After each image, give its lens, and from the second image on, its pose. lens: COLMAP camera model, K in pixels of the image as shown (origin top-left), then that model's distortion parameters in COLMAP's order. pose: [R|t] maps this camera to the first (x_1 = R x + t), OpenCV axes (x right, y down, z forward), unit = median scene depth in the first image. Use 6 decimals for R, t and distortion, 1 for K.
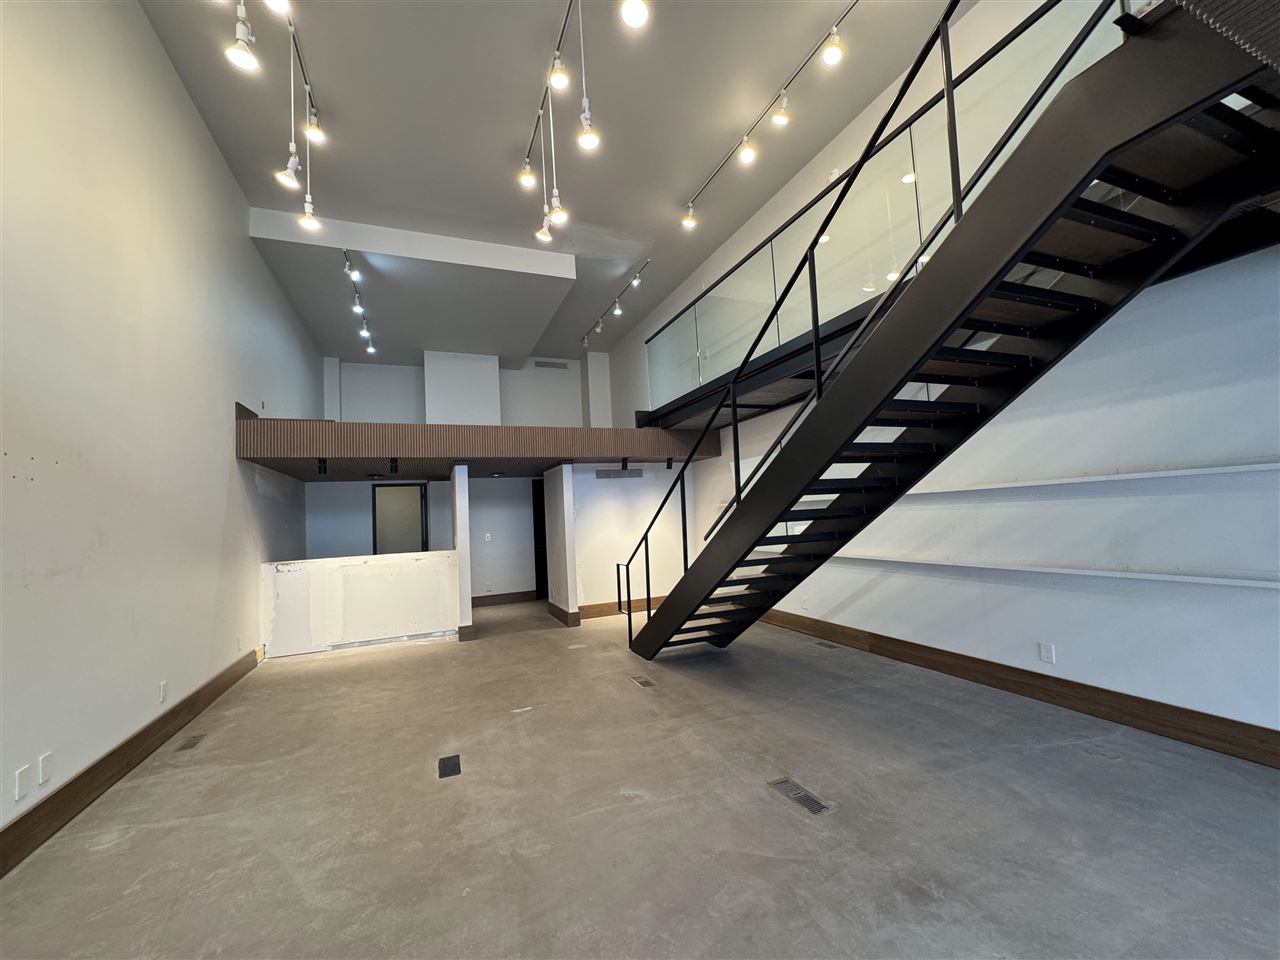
lens RADIAL K [[512.6, 0, 643.9], [0, 512.6, 483.1], [0, 0, 1]] dist [-0.005028, 0.000032]
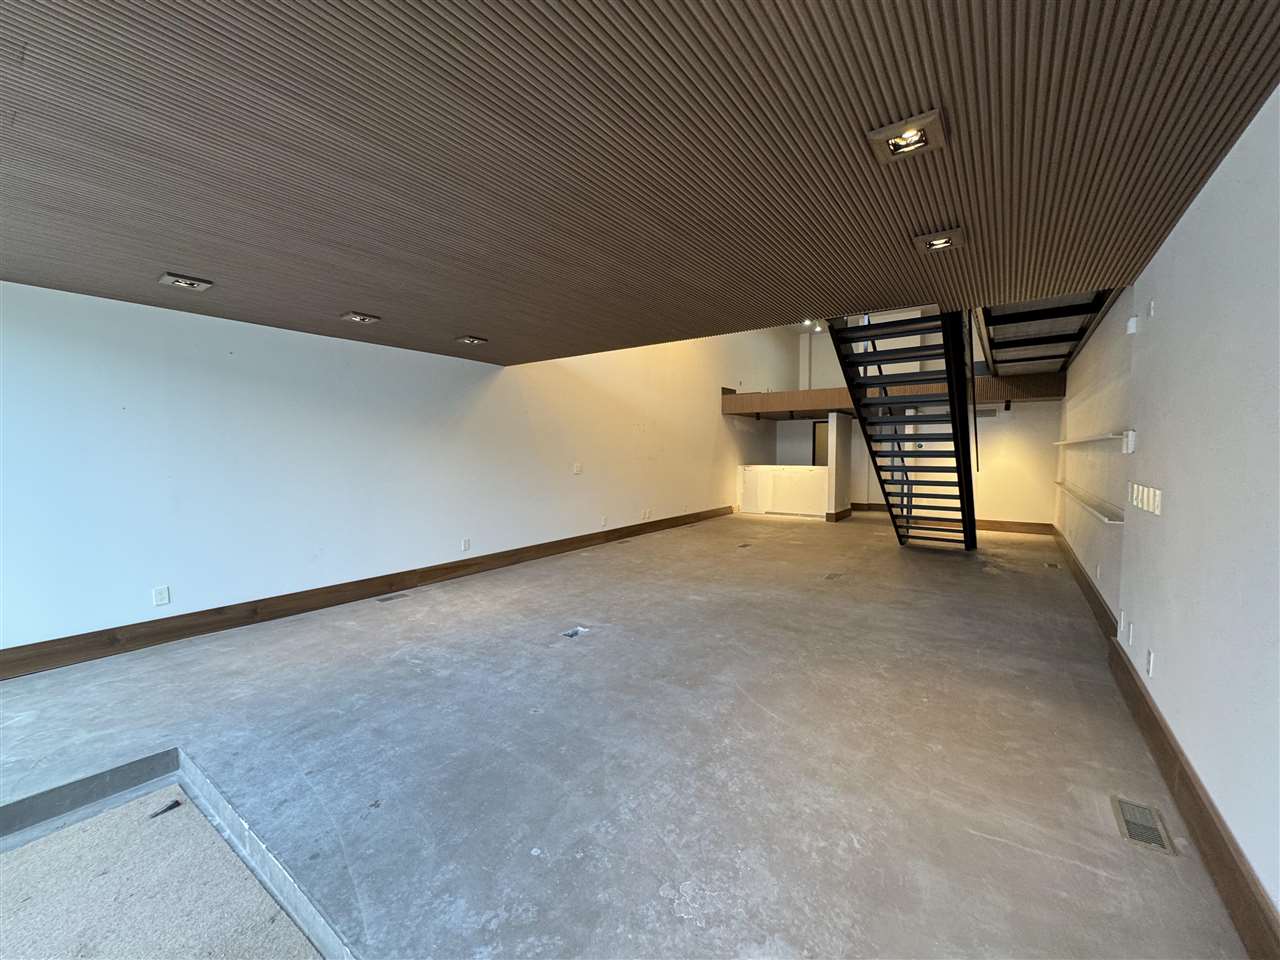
lens RADIAL K [[512.6, 0, 629.0], [0, 512.6, 469.3], [0, 0, 1]] dist [-0.005028, 0.000032]
pose [[0.505857, 0.076331, -0.859234, 0.819196], [0.031407, 0.993787, 0.106774, -0.059229], [0.862046, -0.080998, 0.500316, -0.400663]]
